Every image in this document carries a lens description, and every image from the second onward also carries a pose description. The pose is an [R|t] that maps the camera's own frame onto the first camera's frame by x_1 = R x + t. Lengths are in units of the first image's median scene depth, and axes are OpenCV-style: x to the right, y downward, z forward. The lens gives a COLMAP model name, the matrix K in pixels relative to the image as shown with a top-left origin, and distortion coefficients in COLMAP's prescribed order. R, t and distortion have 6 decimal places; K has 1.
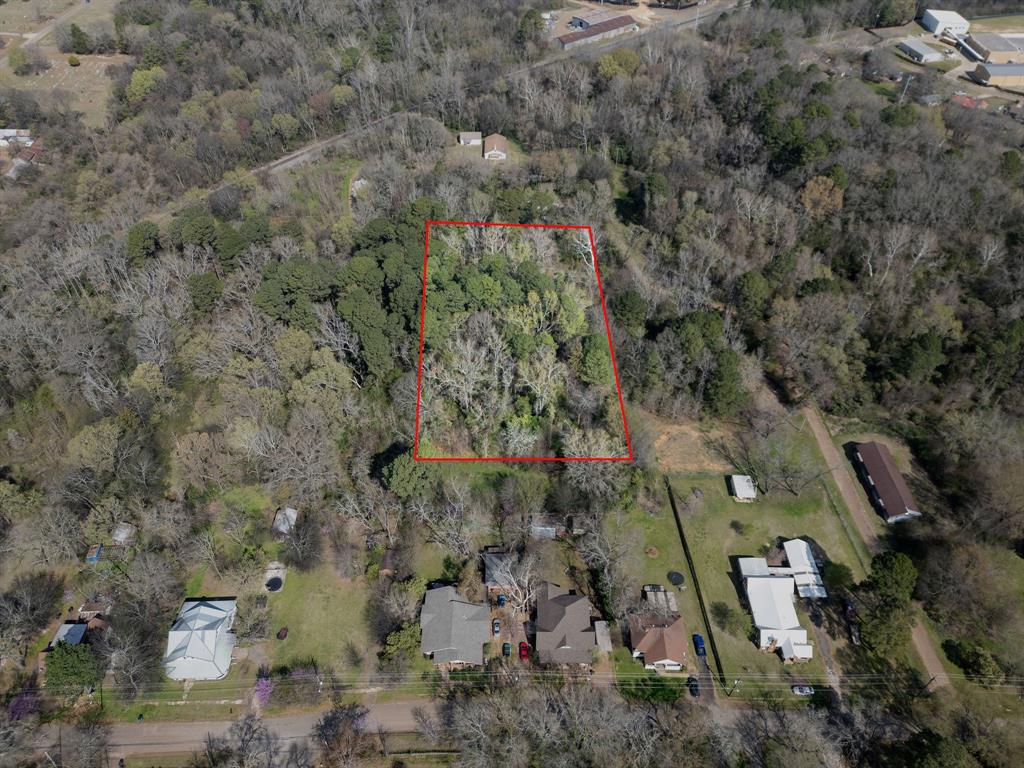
lens RADIAL K [[711.2, 0, 512.0], [0, 711.2, 384.0], [0, 0, 1]] dist [0.049386, -0.040023]
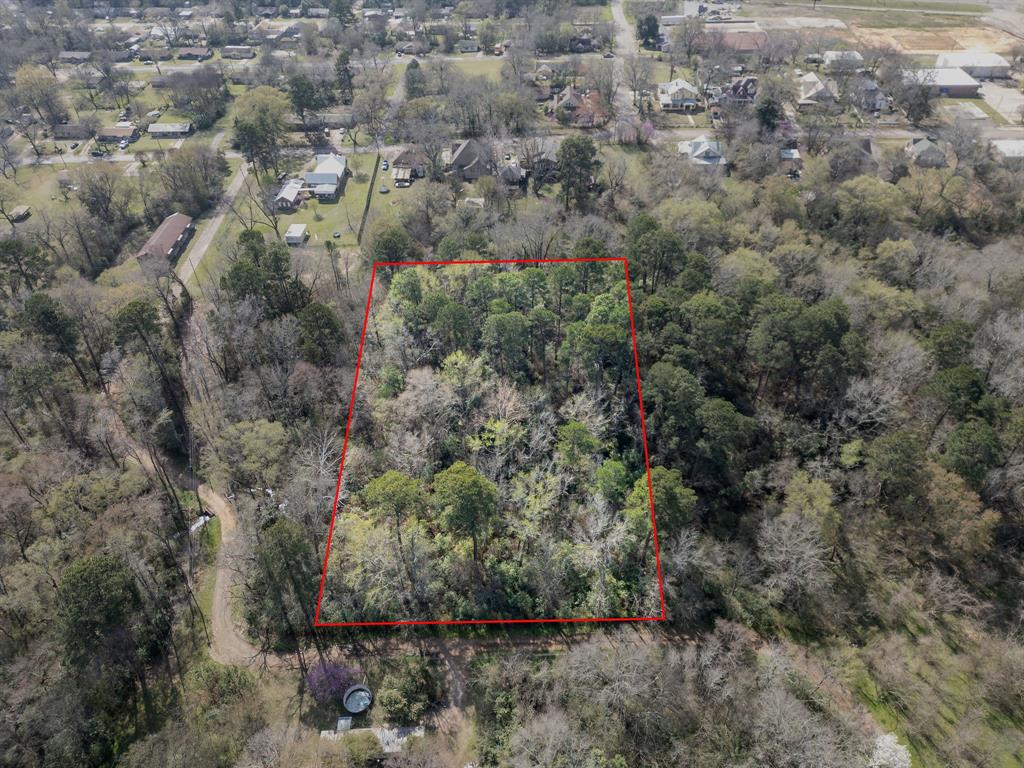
lens RADIAL K [[711.2, 0, 512.0], [0, 711.2, 384.0], [0, 0, 1]] dist [0.049386, -0.040023]
pose [[-0.999292, -0.010771, 0.036037, -0.075354], [0.035397, 0.054642, 0.997878, -1.109877], [-0.012717, 0.998448, -0.054222, 1.479834]]
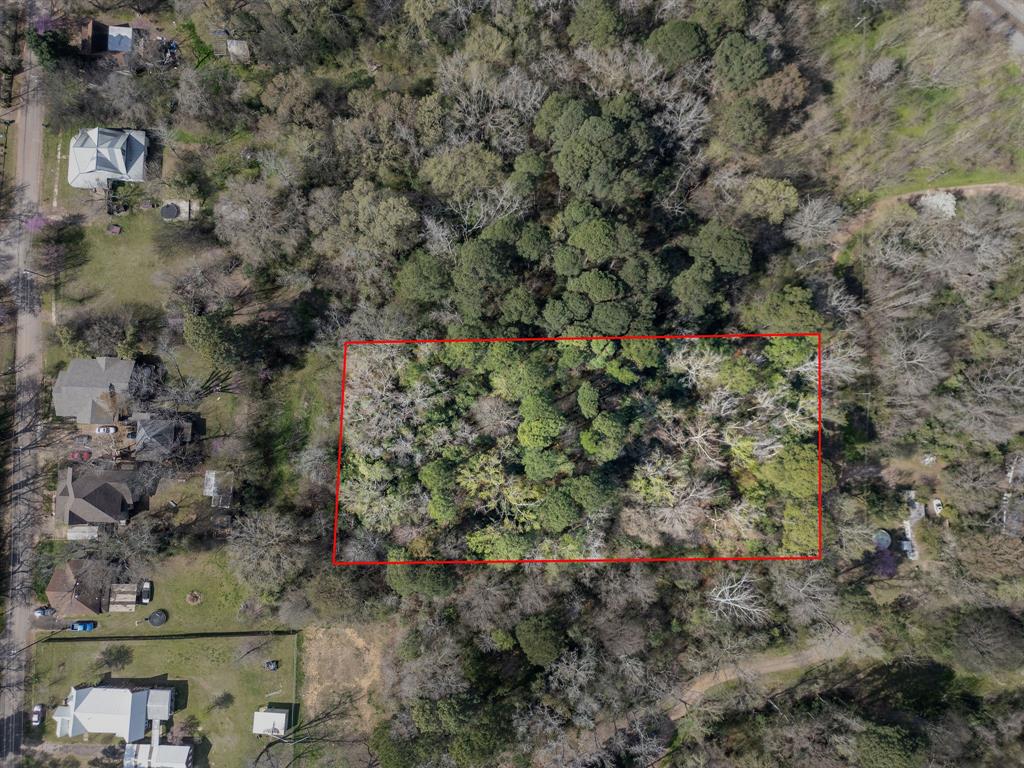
lens RADIAL K [[711.2, 0, 512.0], [0, 711.2, 384.0], [0, 0, 1]] dist [0.049386, -0.040023]
pose [[-0.035783, 0.996833, -0.071016, -0.033109], [-0.693344, 0.026414, 0.720123, -0.780726], [0.719718, 0.075007, 0.690203, 0.663025]]
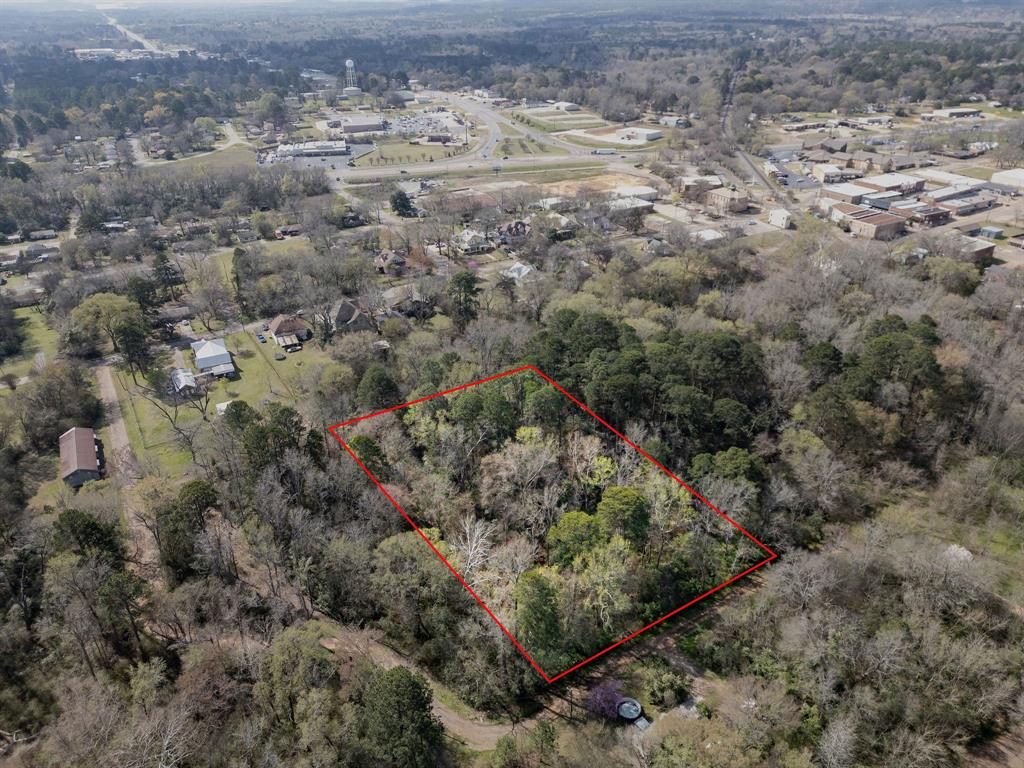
lens RADIAL K [[711.2, 0, 512.0], [0, 711.2, 384.0], [0, 0, 1]] dist [0.049386, -0.040023]
pose [[-0.874458, 0.240946, -0.421032, 0.449230], [-0.335726, 0.325901, 0.883786, -1.168898], [0.350159, 0.914185, -0.204095, 1.540252]]
